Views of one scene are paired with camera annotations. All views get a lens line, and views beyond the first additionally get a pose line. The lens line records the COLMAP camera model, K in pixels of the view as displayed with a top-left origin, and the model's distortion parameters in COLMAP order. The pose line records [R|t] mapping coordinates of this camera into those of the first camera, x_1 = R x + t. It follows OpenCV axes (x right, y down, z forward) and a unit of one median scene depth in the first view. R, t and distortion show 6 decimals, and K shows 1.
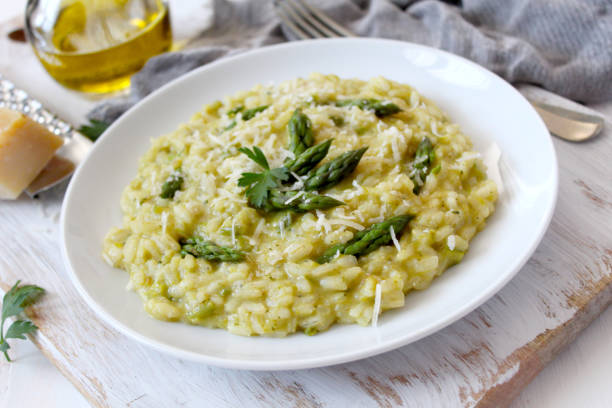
lens RADIAL K [[902.0, 0, 306.0], [0, 902.0, 204.0], [0, 0, 1]] dist [-0.035019, -0.007796]
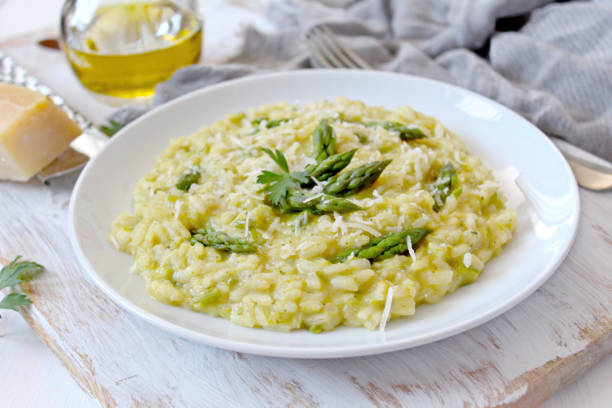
lens RADIAL K [[902.0, 0, 306.0], [0, 902.0, 204.0], [0, 0, 1]] dist [-0.035019, -0.007796]
pose [[0.992443, 0.122616, 0.004619, -0.023481], [-0.121270, 0.985893, -0.115361, 0.109964], [-0.018699, 0.113929, 0.993313, 0.021360]]
